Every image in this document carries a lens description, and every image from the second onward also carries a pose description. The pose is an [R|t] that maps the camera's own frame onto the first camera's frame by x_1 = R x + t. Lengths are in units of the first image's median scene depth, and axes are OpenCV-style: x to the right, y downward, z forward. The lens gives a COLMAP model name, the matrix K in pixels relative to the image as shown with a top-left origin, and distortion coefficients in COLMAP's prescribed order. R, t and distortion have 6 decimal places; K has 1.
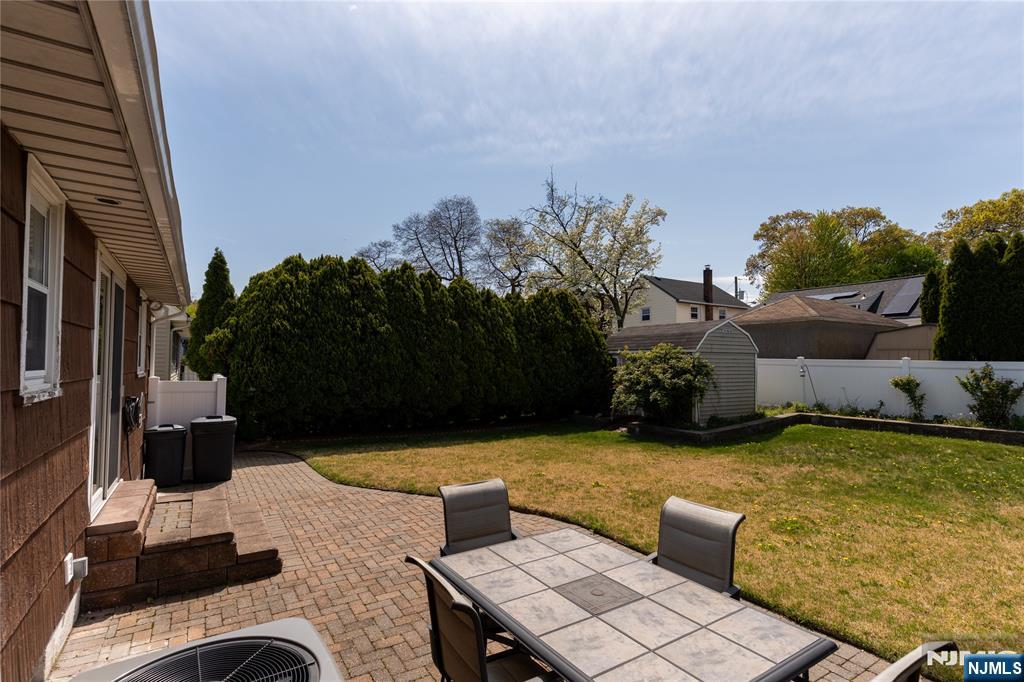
lens RADIAL K [[482.9, 0, 507.2], [0, 482.9, 341.9], [0, 0, 1]] dist [0.001205, -0.000546]
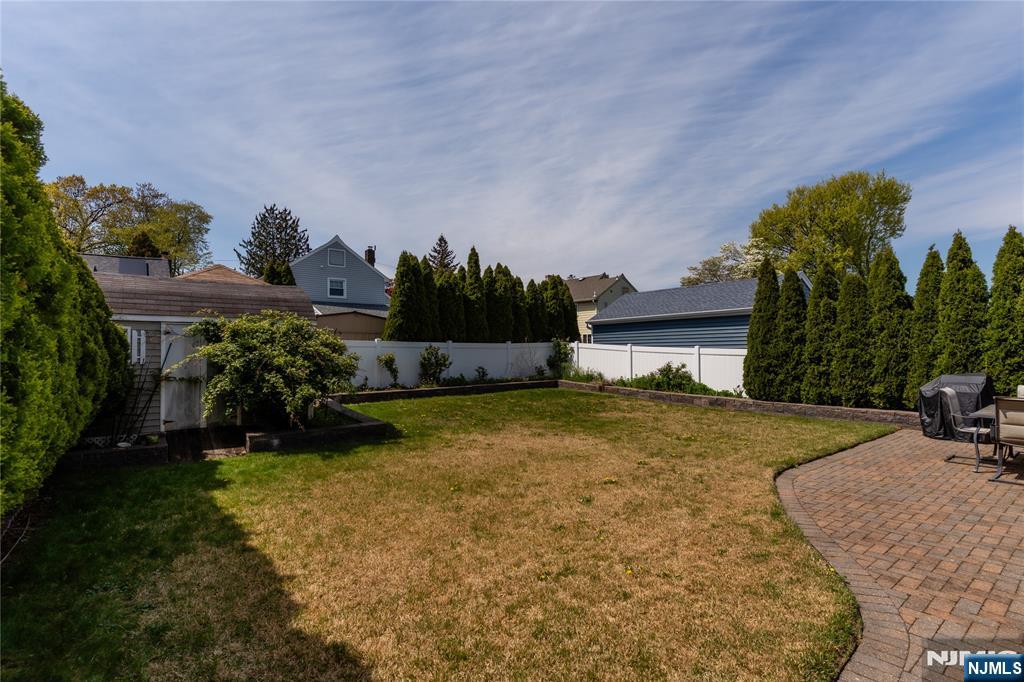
lens RADIAL K [[482.9, 0, 506.5], [0, 482.9, 342.7], [0, 0, 1]] dist [0.001205, -0.000546]
pose [[-0.077820, 0.006101, 0.996949, -0.492502], [-0.021178, 0.999746, -0.007771, 0.049202], [-0.996742, -0.021718, -0.077671, 0.901855]]
